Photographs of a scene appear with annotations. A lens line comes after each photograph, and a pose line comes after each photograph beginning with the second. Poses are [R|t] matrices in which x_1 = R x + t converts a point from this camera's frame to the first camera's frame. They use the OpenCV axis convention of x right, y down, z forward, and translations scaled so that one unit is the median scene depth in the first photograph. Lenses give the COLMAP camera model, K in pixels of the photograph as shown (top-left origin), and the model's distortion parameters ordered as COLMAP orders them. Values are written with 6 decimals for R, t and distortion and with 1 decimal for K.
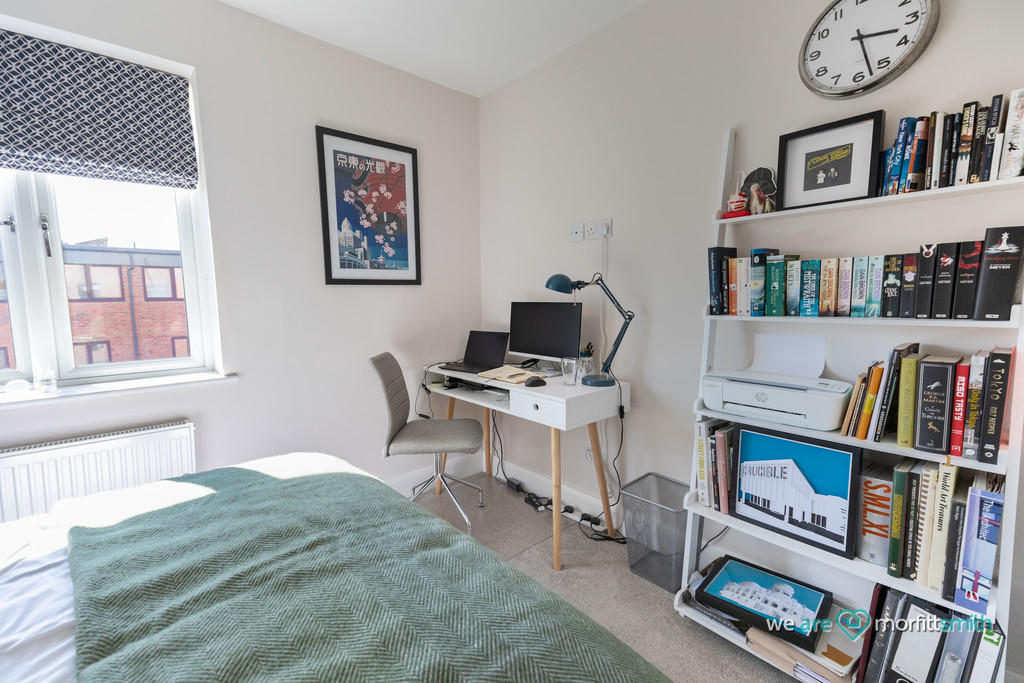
lens RADIAL K [[455.4, 0, 503.0], [0, 455.4, 342.2], [0, 0, 1]] dist [0.027096, -0.000178]
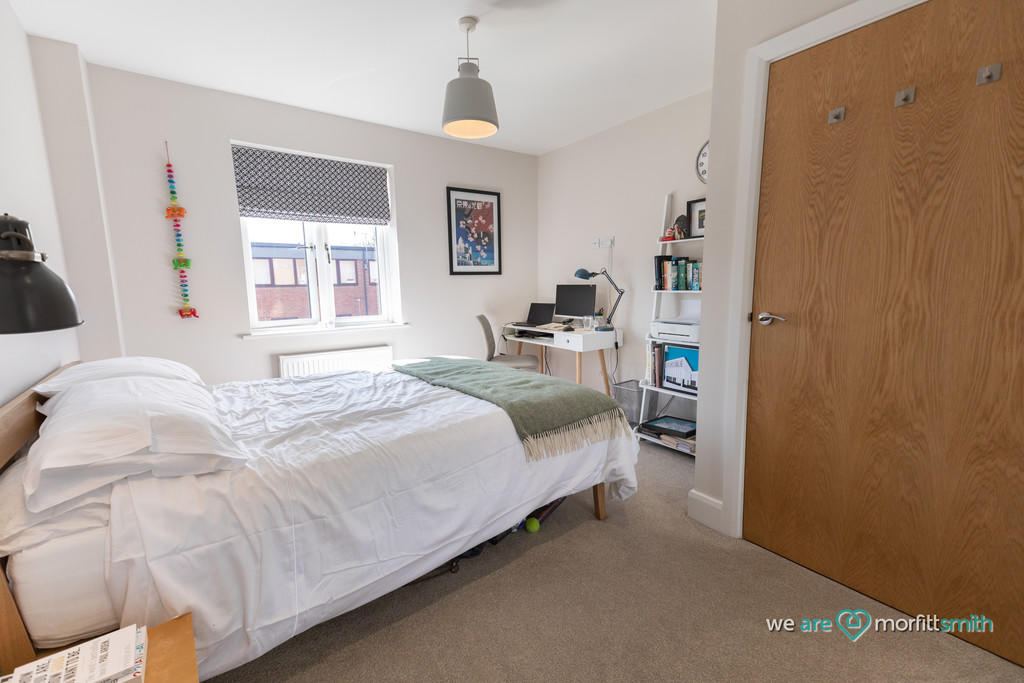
lens RADIAL K [[455.4, 0, 514.9], [0, 455.4, 331.8], [0, 0, 1]] dist [0.027096, -0.000178]
pose [[0.995595, 0.005852, -0.093574, 0.028267], [-0.005043, 0.999948, 0.008874, 0.081448], [0.093622, -0.008363, 0.995573, -0.788342]]
